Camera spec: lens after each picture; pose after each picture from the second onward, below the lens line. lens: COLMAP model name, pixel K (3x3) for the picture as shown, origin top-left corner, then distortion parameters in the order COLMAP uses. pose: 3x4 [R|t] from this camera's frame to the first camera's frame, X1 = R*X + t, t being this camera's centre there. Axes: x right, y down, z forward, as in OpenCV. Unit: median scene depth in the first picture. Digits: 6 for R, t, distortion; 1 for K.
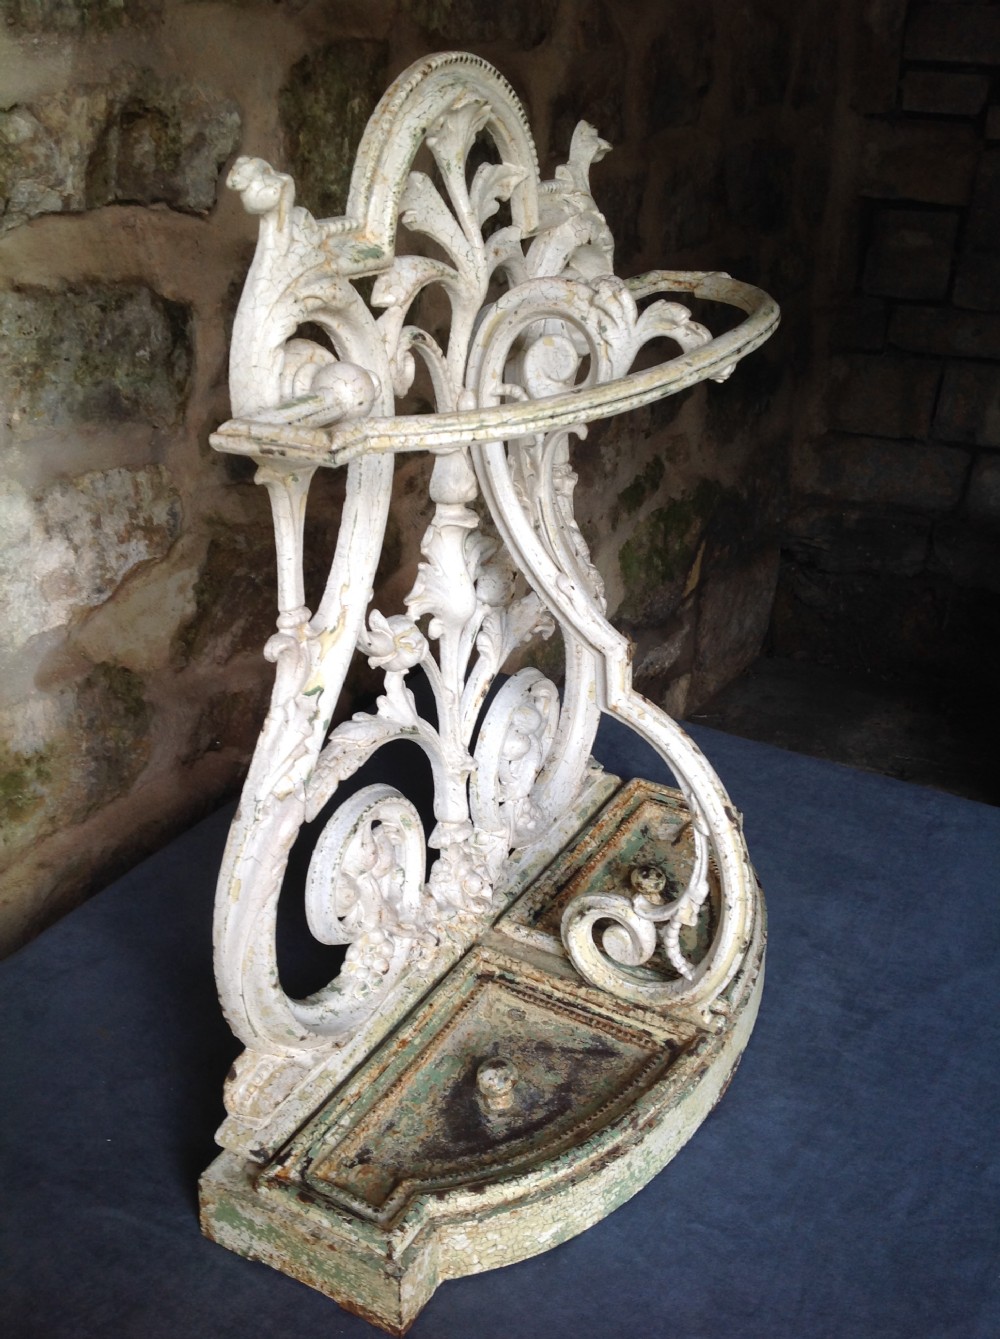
lens RADIAL K [[1263.7, 0, 492.2], [0, 1263.7, 666.9], [0, 0, 1]] dist [0.186345, -0.481379]
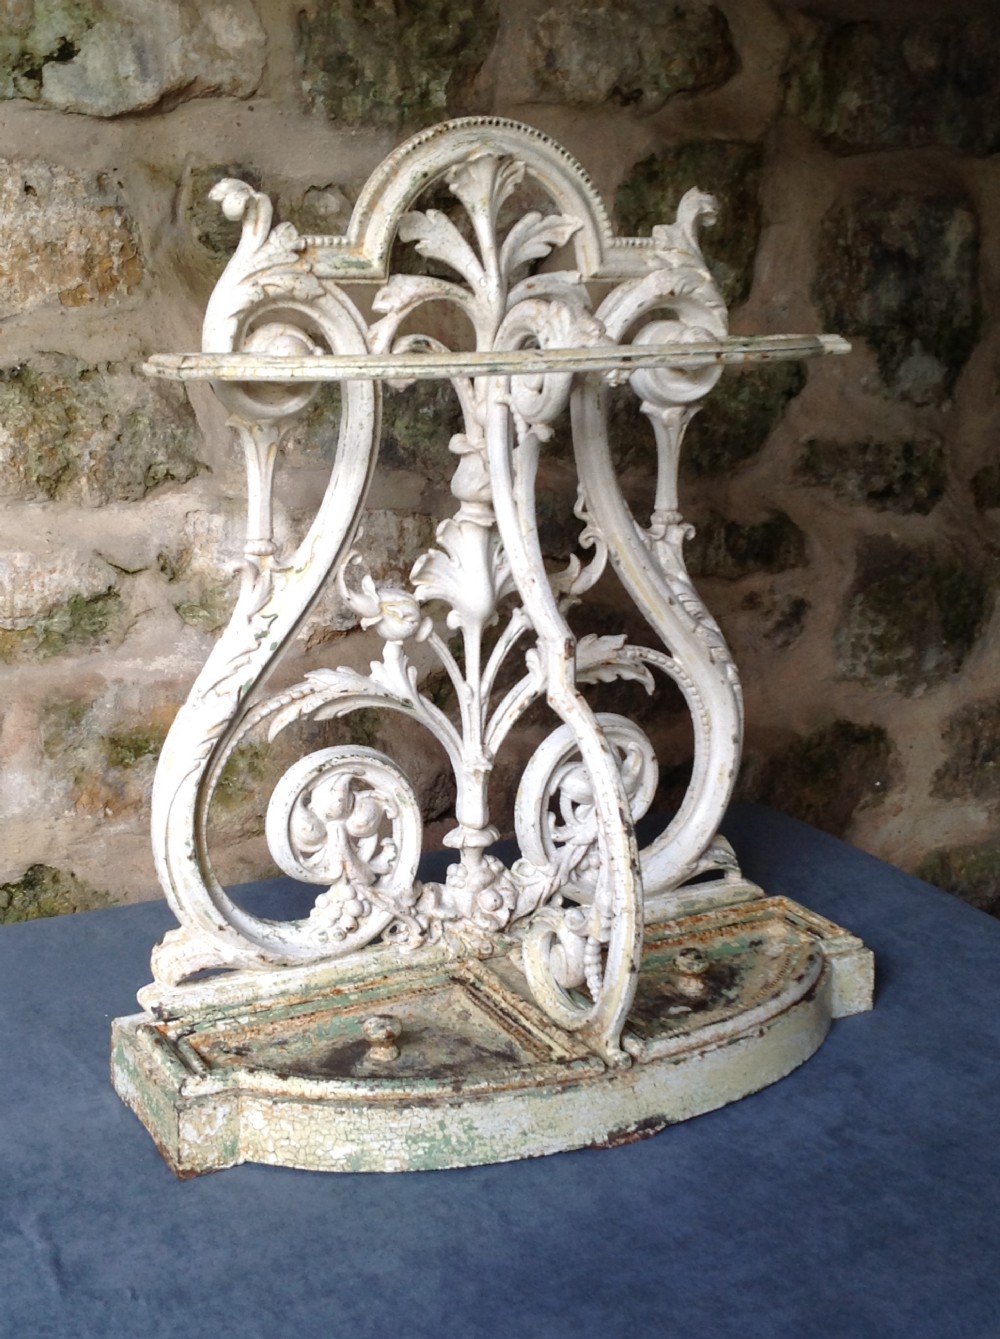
lens RADIAL K [[1758.4, 0, 494.6], [0, 1758.4, 663.7], [0, 0, 1]] dist [0.213708, -0.601202]
pose [[0.844604, 0.133452, -0.518492, 0.757185], [-0.237714, 0.961219, -0.139823, 0.205170], [0.479725, 0.241348, 0.843573, -0.237335]]
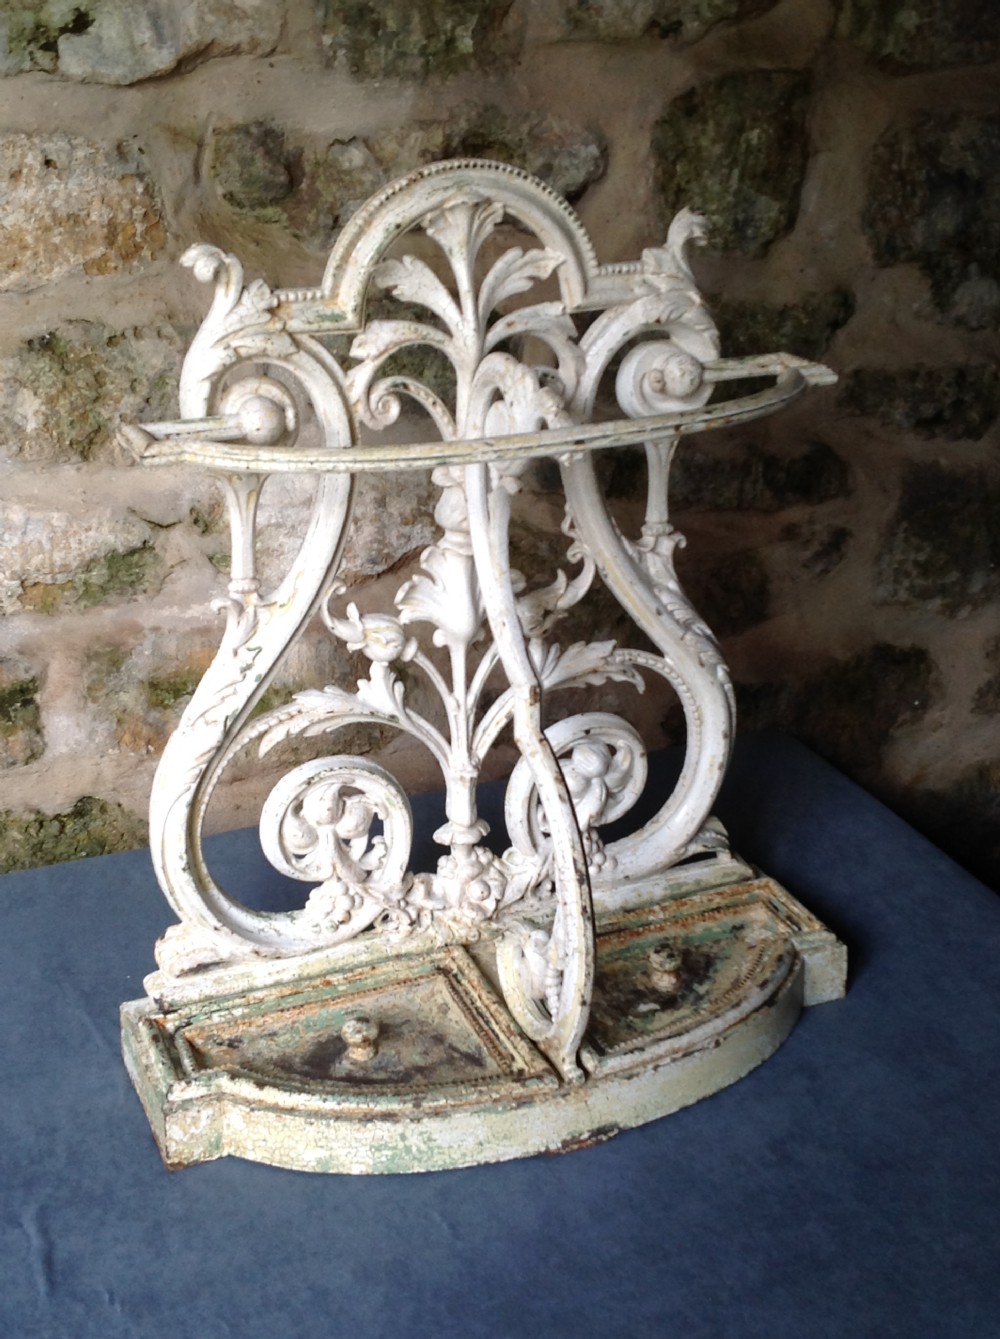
lens RADIAL K [[1758.4, 0, 494.6], [0, 1758.4, 663.7], [0, 0, 1]] dist [0.213708, -0.601202]
pose [[0.793019, 0.235748, -0.561733, 0.860211], [-0.260188, 0.964826, 0.037601, -0.077947], [0.550839, 0.116338, 0.826464, -0.252212]]
